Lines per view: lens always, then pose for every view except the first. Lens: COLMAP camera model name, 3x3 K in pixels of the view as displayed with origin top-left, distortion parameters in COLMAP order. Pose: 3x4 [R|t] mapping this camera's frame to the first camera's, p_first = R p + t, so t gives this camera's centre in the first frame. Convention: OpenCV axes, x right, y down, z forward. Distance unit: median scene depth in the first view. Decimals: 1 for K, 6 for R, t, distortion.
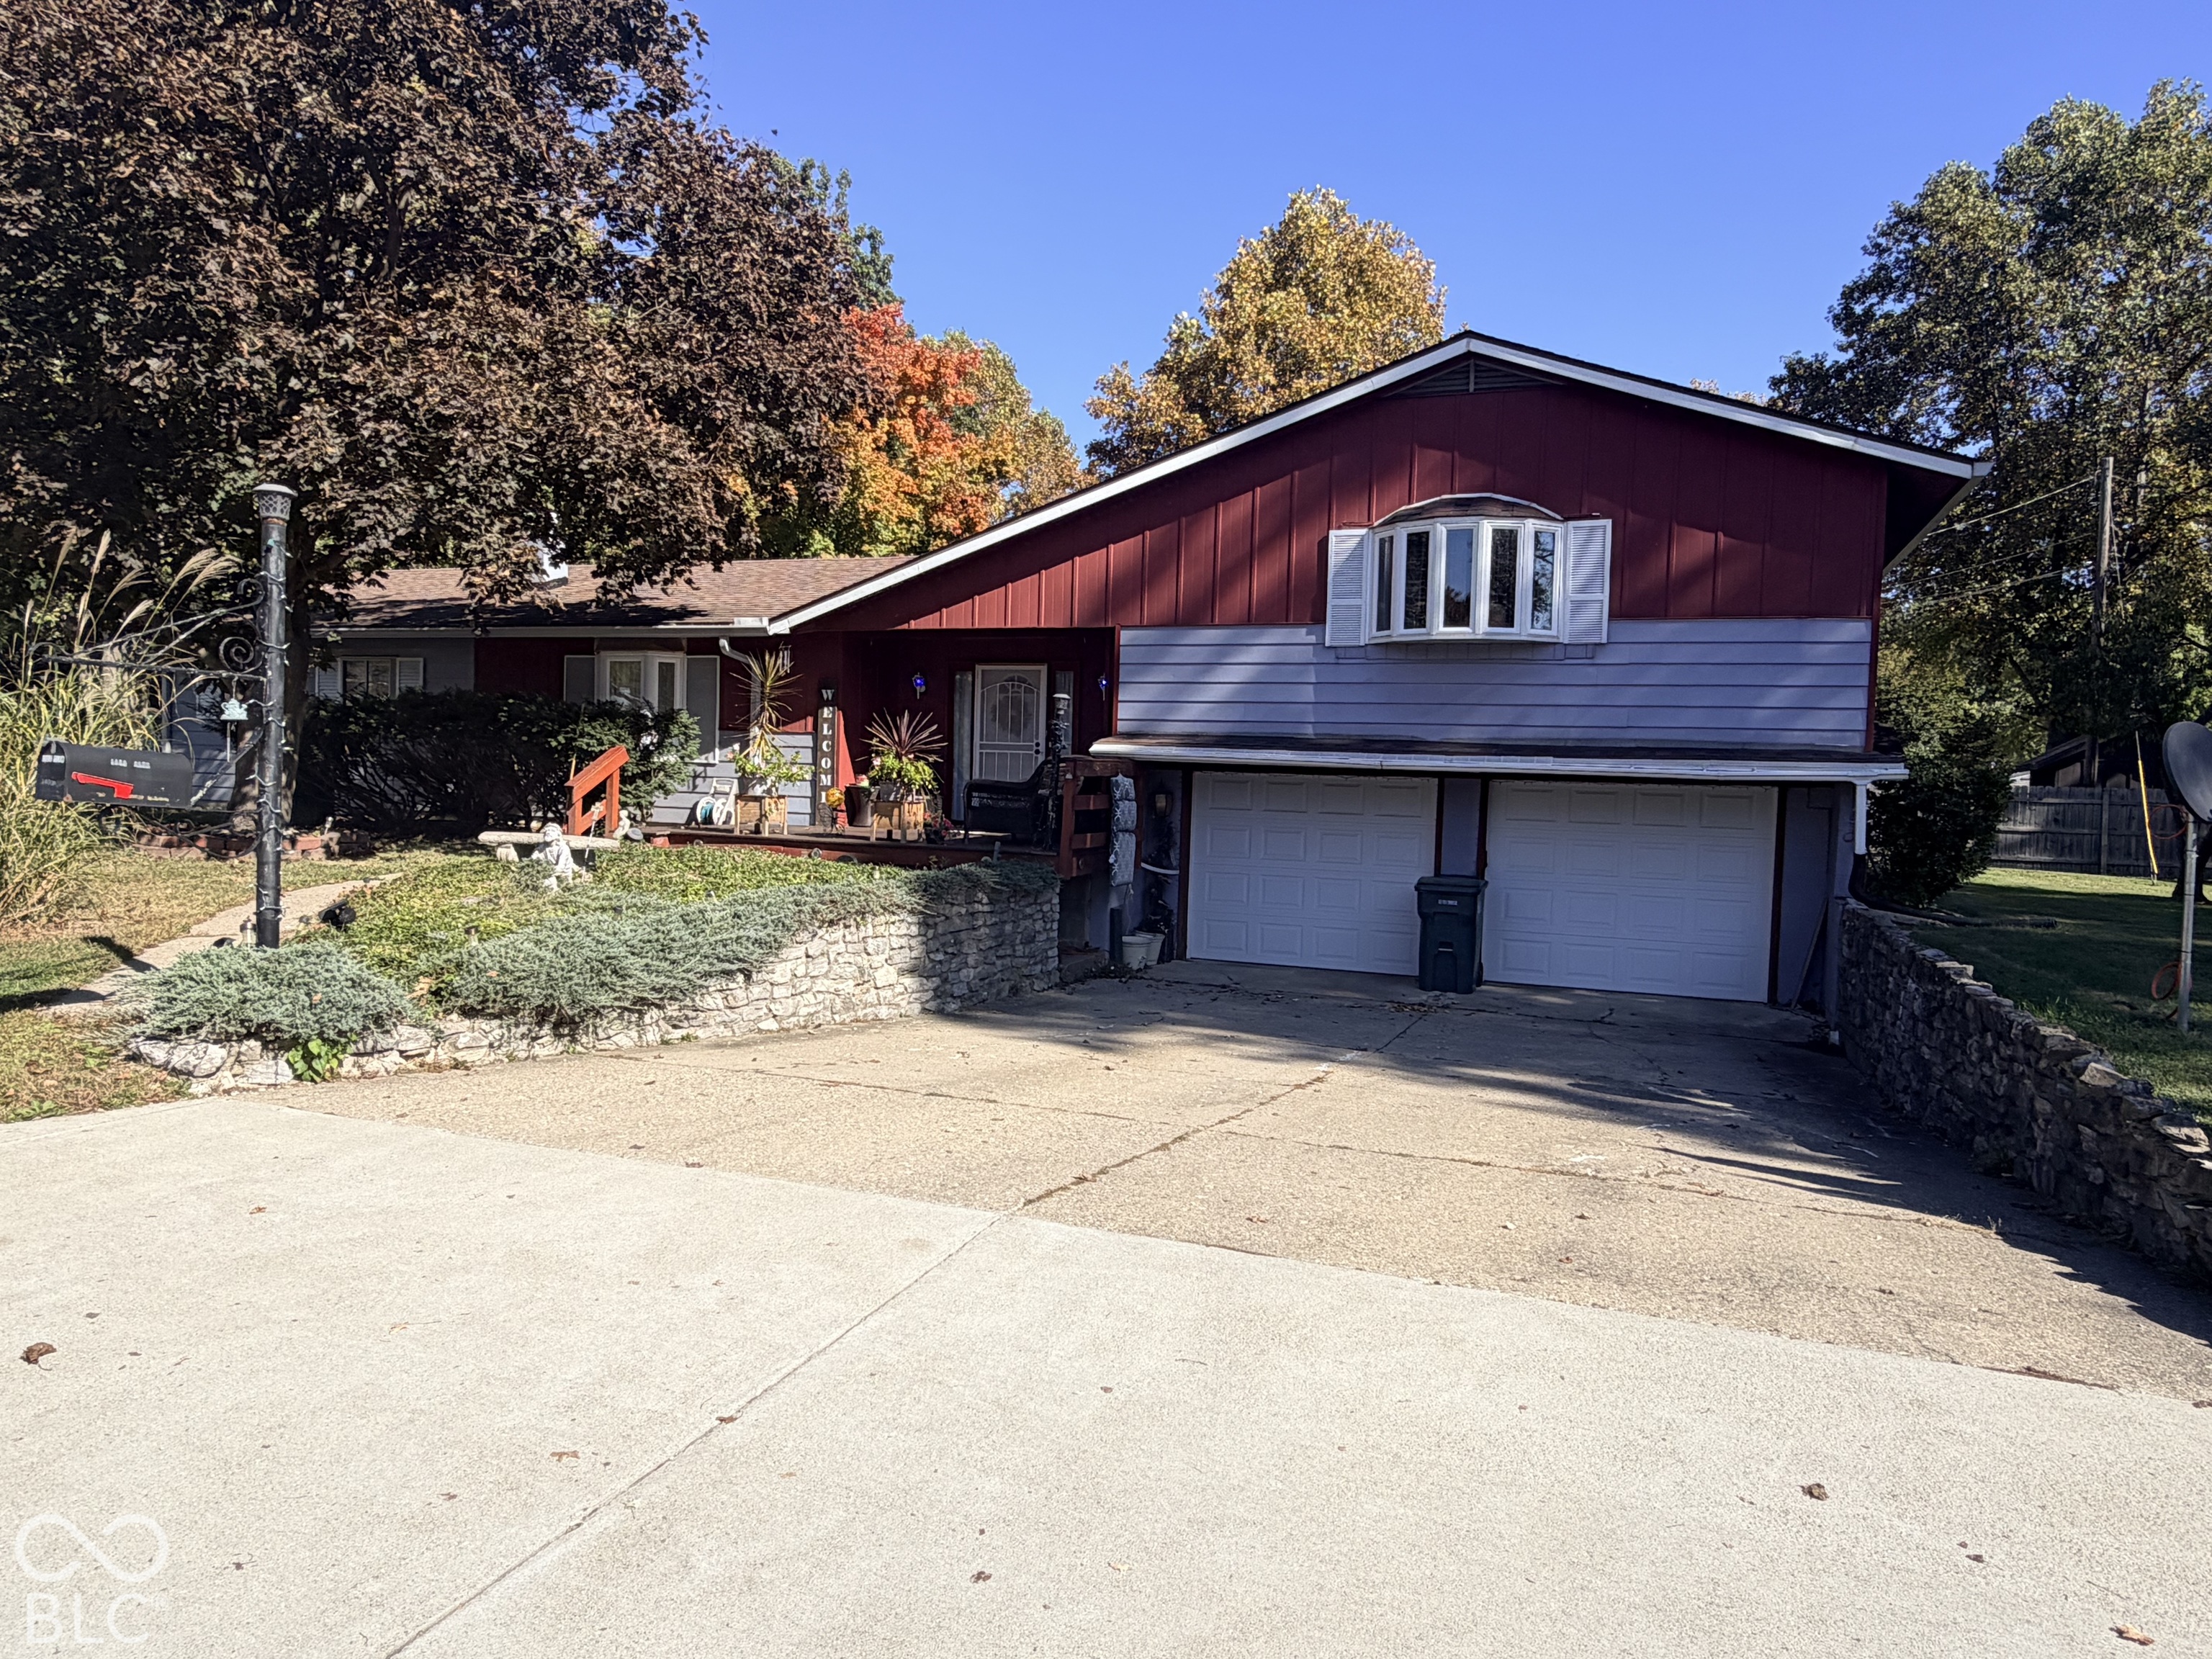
lens RADIAL K [[1420.4, 0, 1106.0], [0, 1420.4, 829.5], [0, 0, 1]] dist [-0.003913, -0.001389]
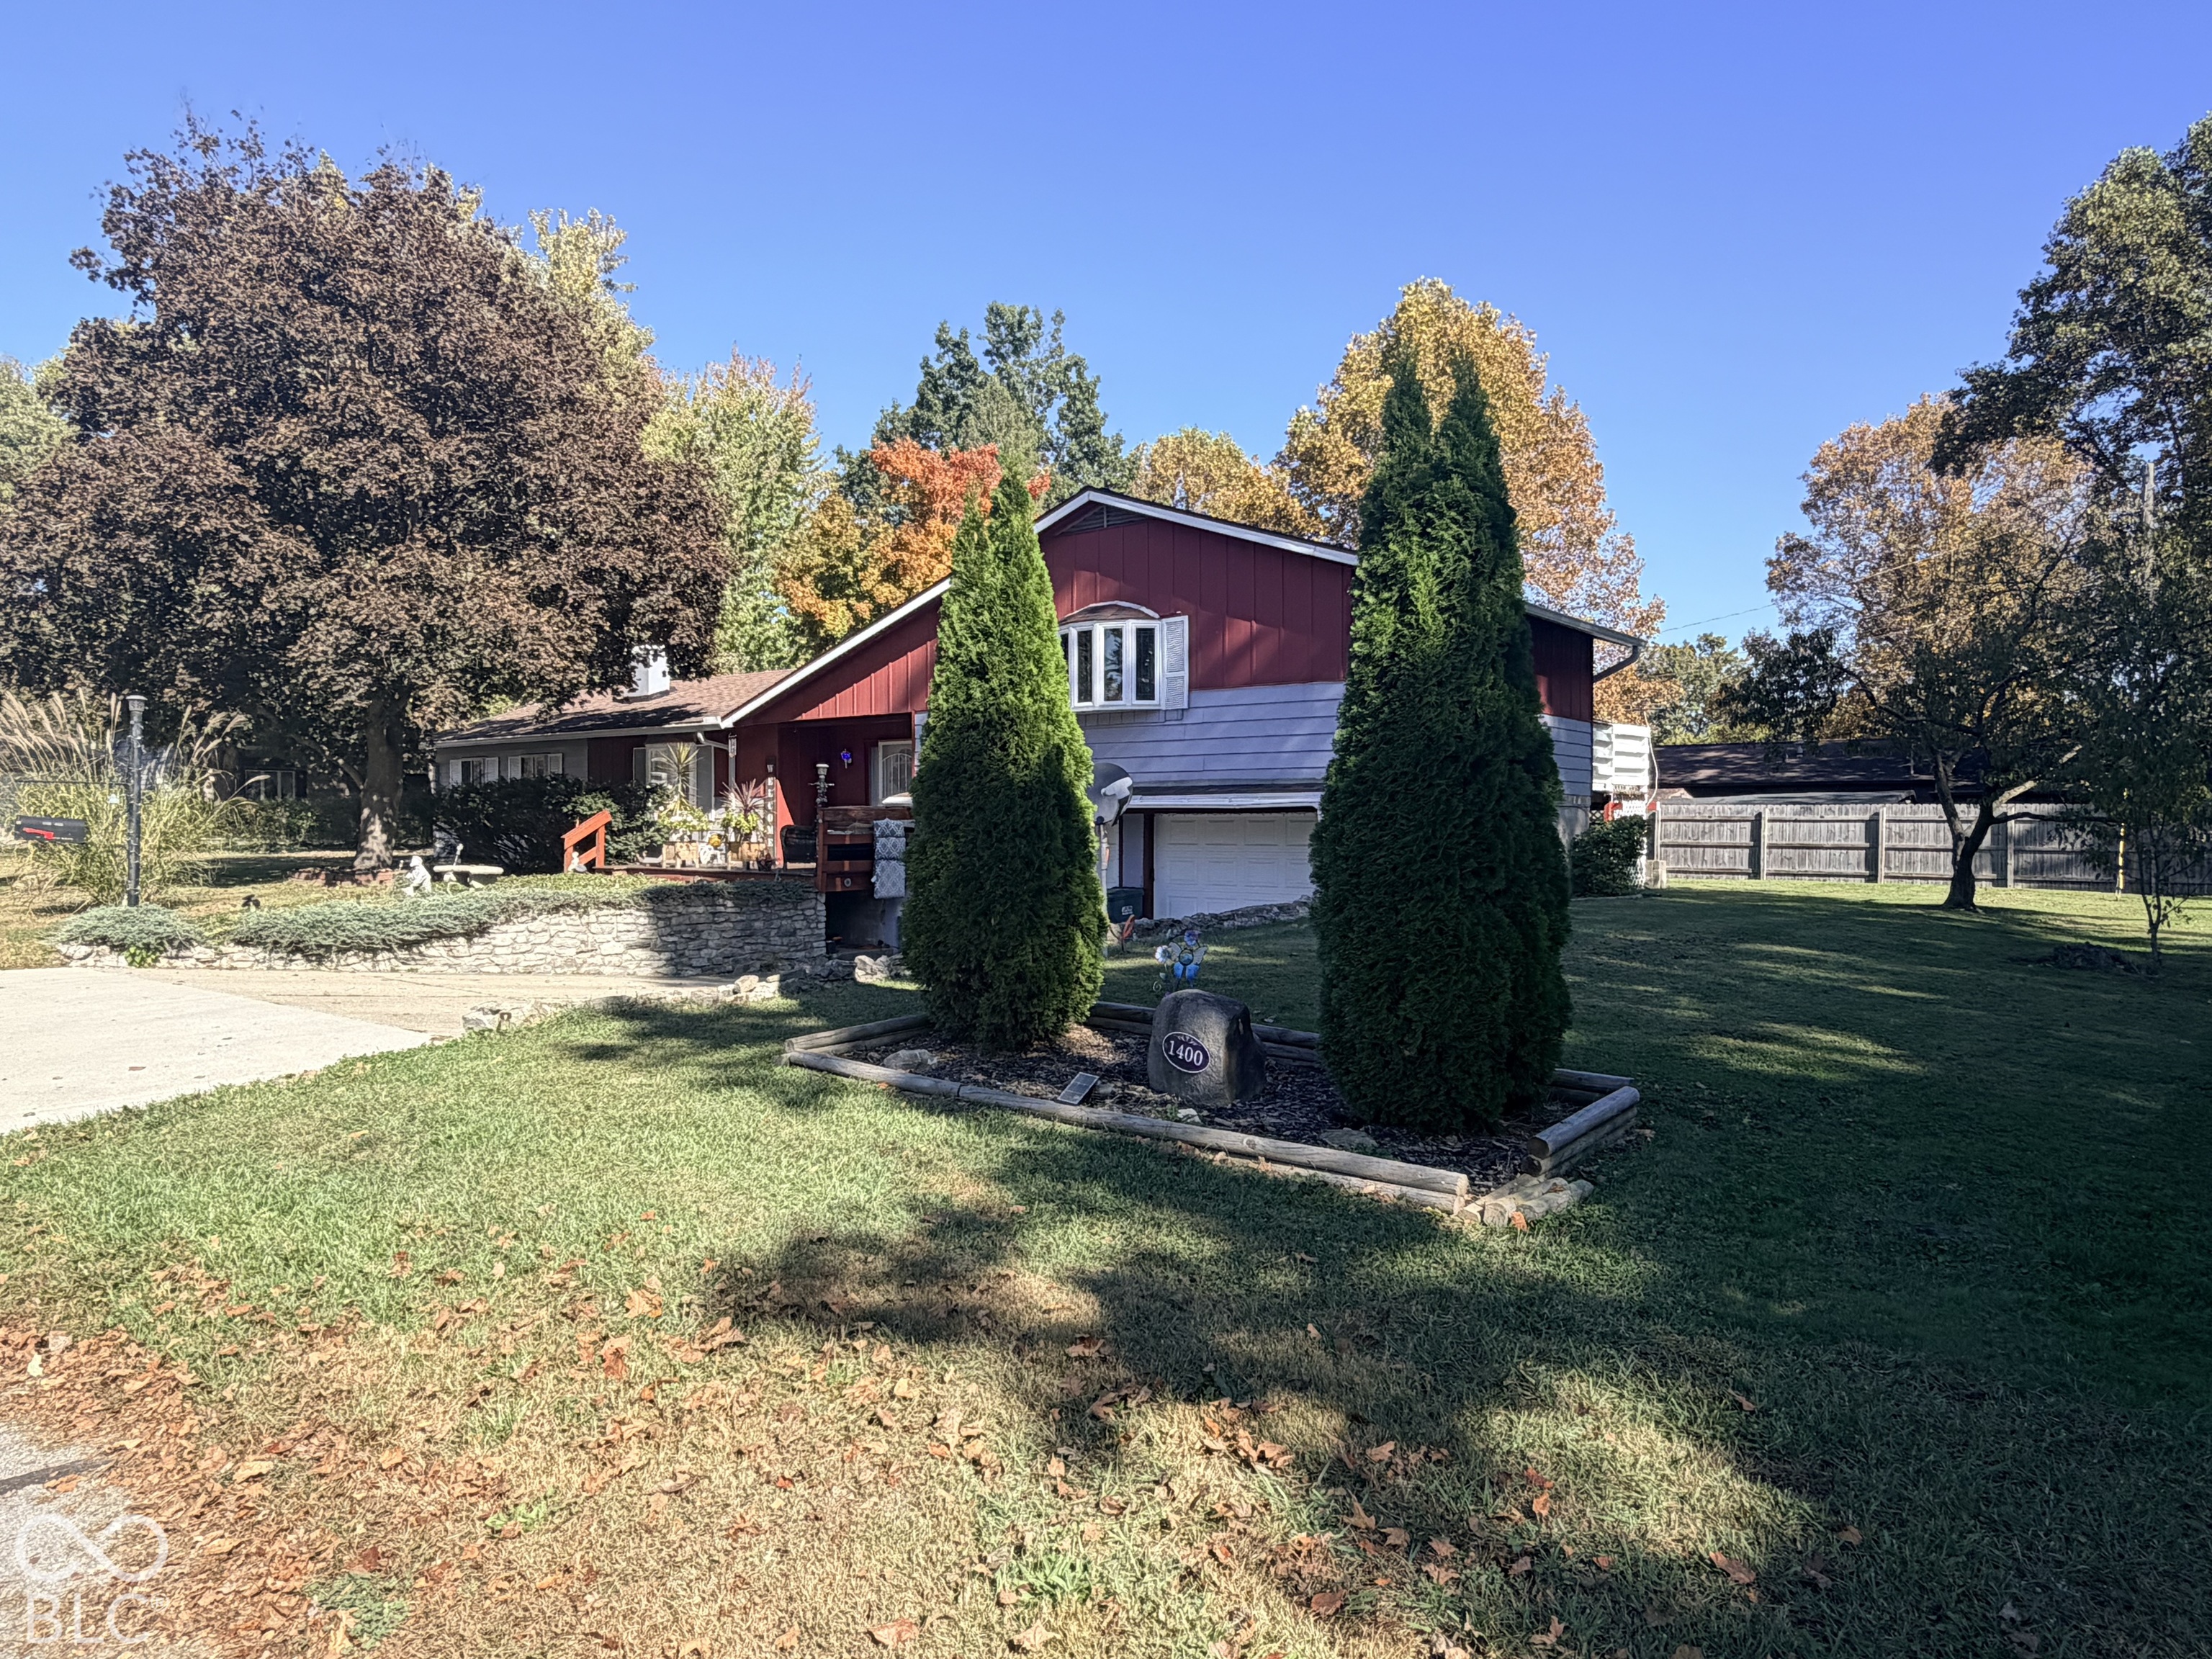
lens RADIAL K [[1420.4, 0, 1106.0], [0, 1420.4, 829.5], [0, 0, 1]] dist [-0.003913, -0.001389]
pose [[0.953135, -0.028536, -0.301198, 0.640674], [0.016598, 0.998975, -0.042119, 0.034473], [0.302091, 0.035145, 0.952631, -0.268805]]
